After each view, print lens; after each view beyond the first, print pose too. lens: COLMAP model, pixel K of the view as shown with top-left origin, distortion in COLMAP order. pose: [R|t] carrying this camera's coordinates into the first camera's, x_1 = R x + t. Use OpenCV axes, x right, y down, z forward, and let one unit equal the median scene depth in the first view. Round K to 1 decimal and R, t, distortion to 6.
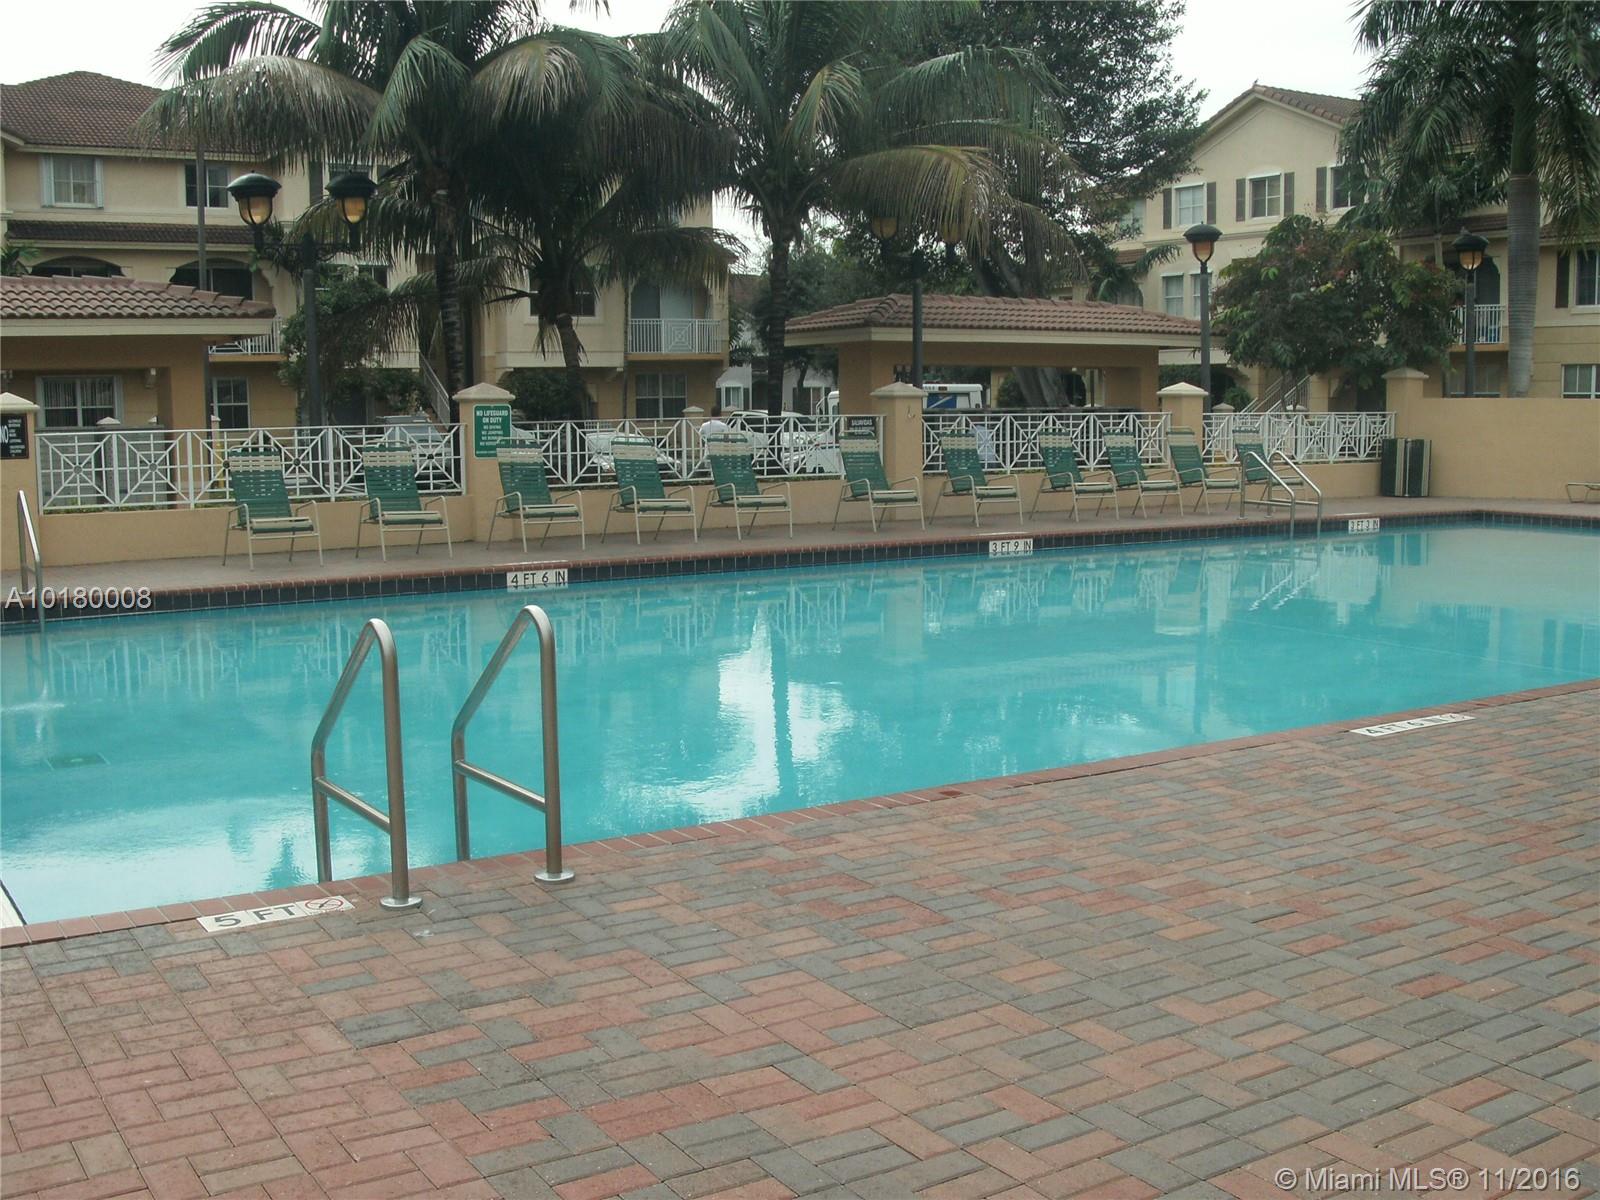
lens RADIAL K [[1681.9, 0, 800.0], [0, 1681.9, 600.0], [0, 0, 1]] dist [0.065543, -0.006307]
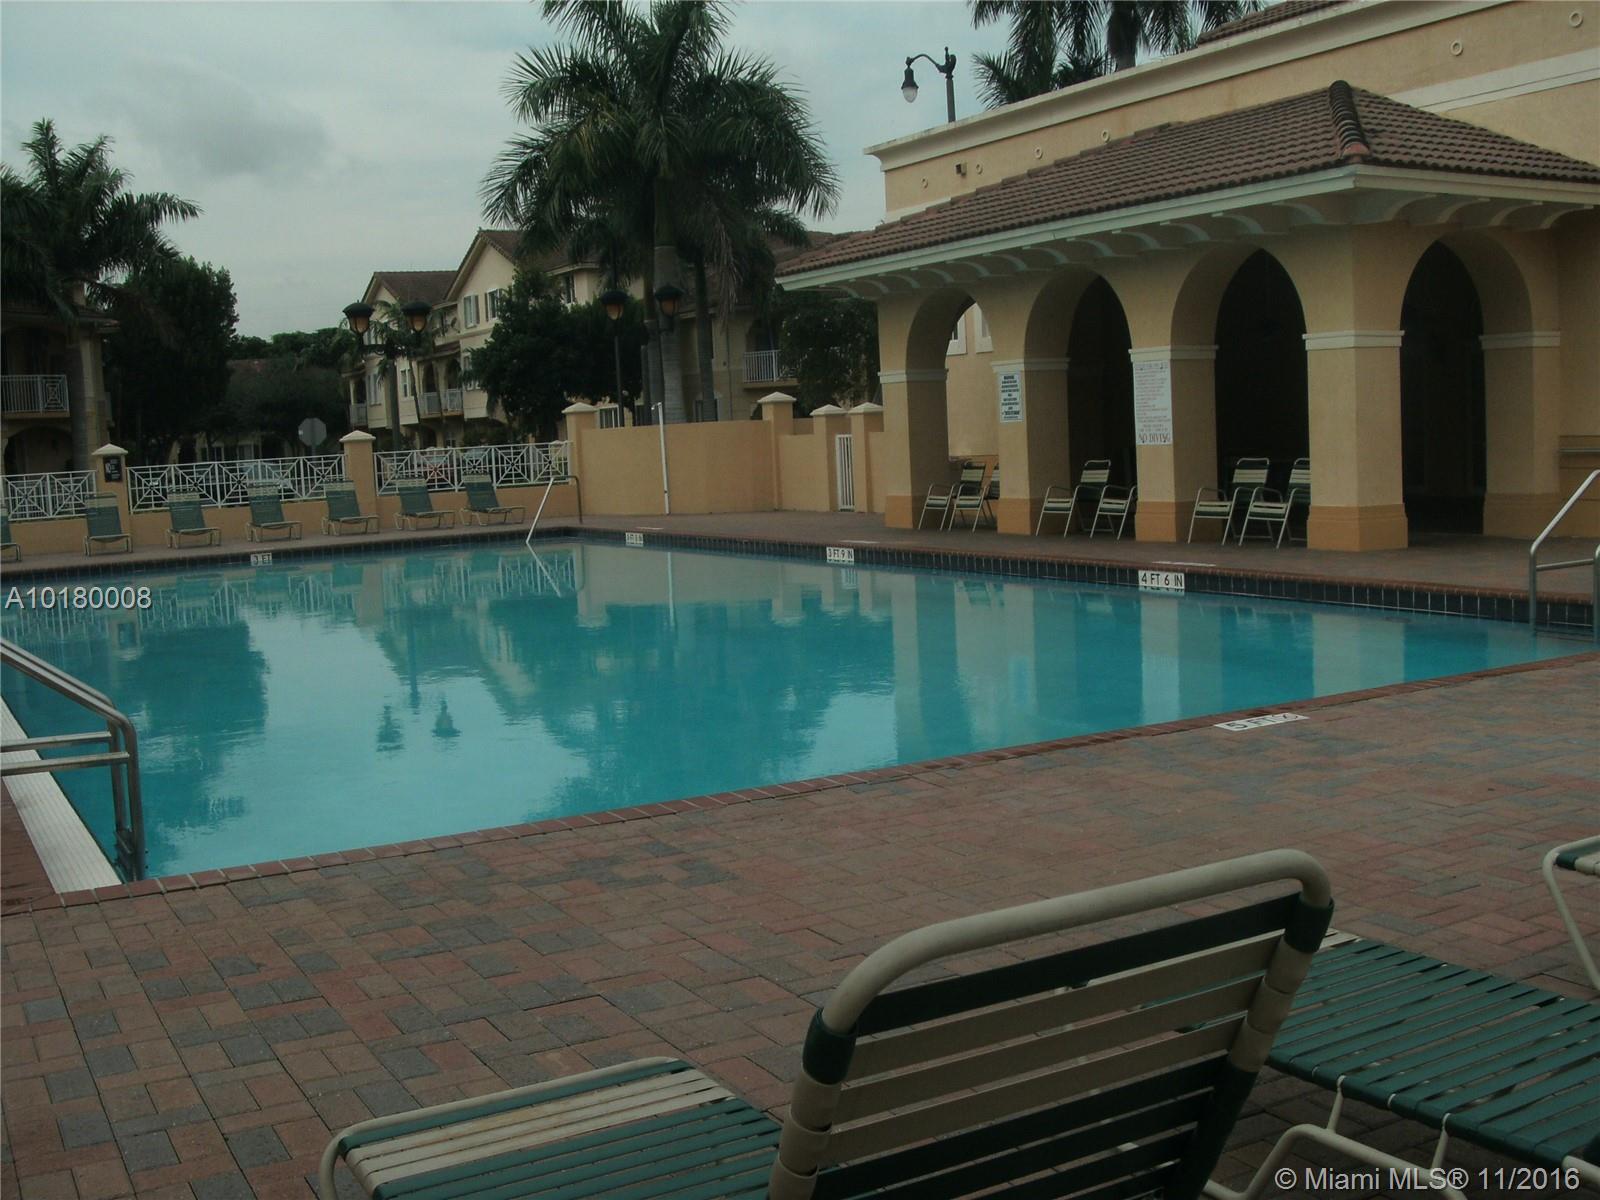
lens RADIAL K [[1681.9, 0, 800.0], [0, 1681.9, 600.0], [0, 0, 1]] dist [0.065543, -0.006307]
pose [[0.813858, 0.036638, -0.579907, 1.118254], [-0.015533, 0.999025, 0.041317, -0.045792], [0.580856, -0.024618, 0.813634, -0.001593]]
